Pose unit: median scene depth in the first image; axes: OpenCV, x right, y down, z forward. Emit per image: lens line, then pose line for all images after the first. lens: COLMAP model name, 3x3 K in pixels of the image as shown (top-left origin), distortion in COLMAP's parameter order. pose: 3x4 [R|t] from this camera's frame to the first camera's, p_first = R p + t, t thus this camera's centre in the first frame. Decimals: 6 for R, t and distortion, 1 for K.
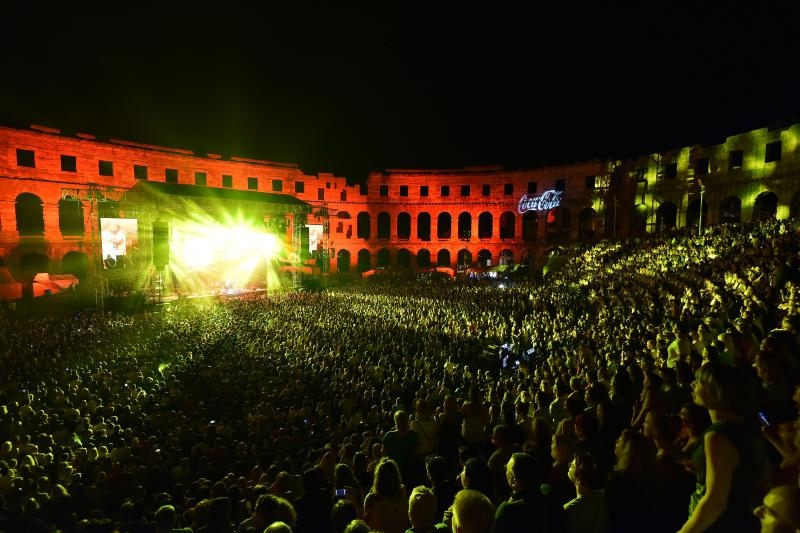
lens RADIAL K [[359.2, 0, 404.1], [0, 359.2, 273.7], [0, 0, 1]] dist [-0.023111, -0.001112]
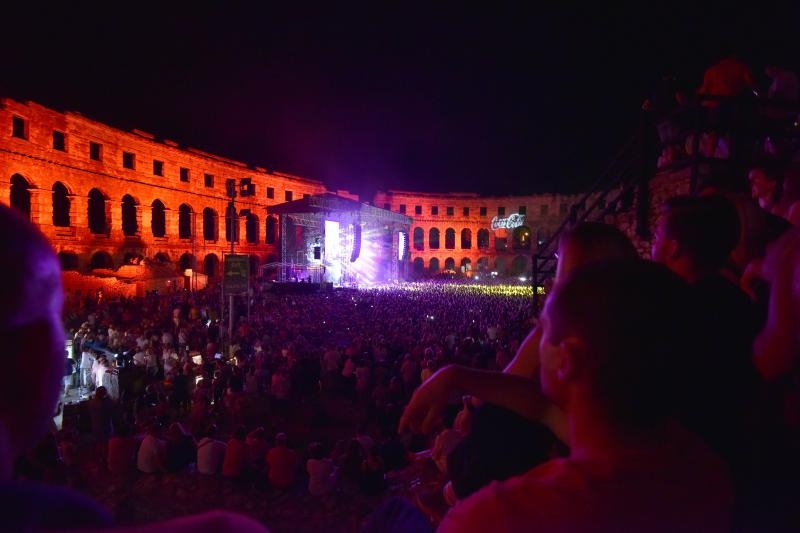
lens RADIAL K [[367.7, 0, 398.3], [0, 367.7, 269.7], [0, 0, 1]] dist [-0.016676, -0.001092]
pose [[0.948476, -0.005668, 0.316798, -0.428345], [0.024951, 0.998071, -0.056845, 0.044429], [-0.315865, 0.061821, 0.946788, -0.155835]]
